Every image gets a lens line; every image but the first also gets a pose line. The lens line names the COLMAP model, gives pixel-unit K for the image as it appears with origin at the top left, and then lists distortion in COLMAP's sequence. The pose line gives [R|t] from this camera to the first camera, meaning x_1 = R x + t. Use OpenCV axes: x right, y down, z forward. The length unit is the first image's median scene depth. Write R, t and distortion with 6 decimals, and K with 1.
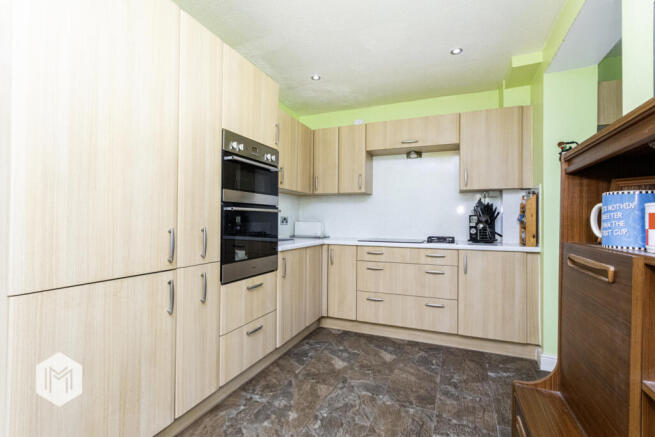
lens RADIAL K [[308.6, 0, 325.3], [0, 308.6, 218.5], [0, 0, 1]] dist [-0.001996, 0.000077]
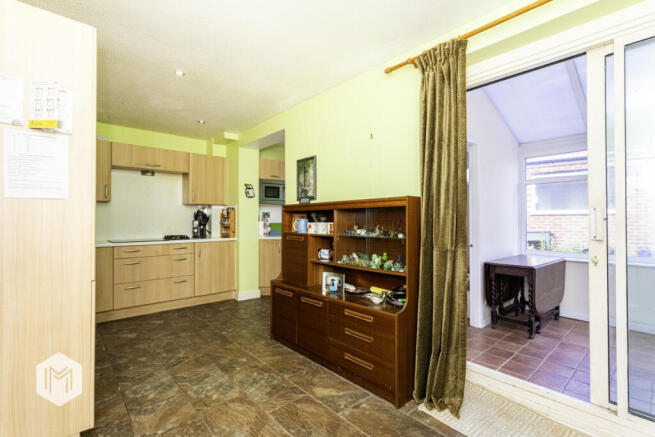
lens RADIAL K [[308.6, 0, 326.9], [0, 308.6, 217.8], [0, 0, 1]] dist [-0.001996, 0.000077]
pose [[0.439920, -0.005706, 0.898019, -0.691316], [-0.001083, 0.999976, 0.006884, -0.038109], [-0.898036, -0.004001, 0.439903, -0.301269]]
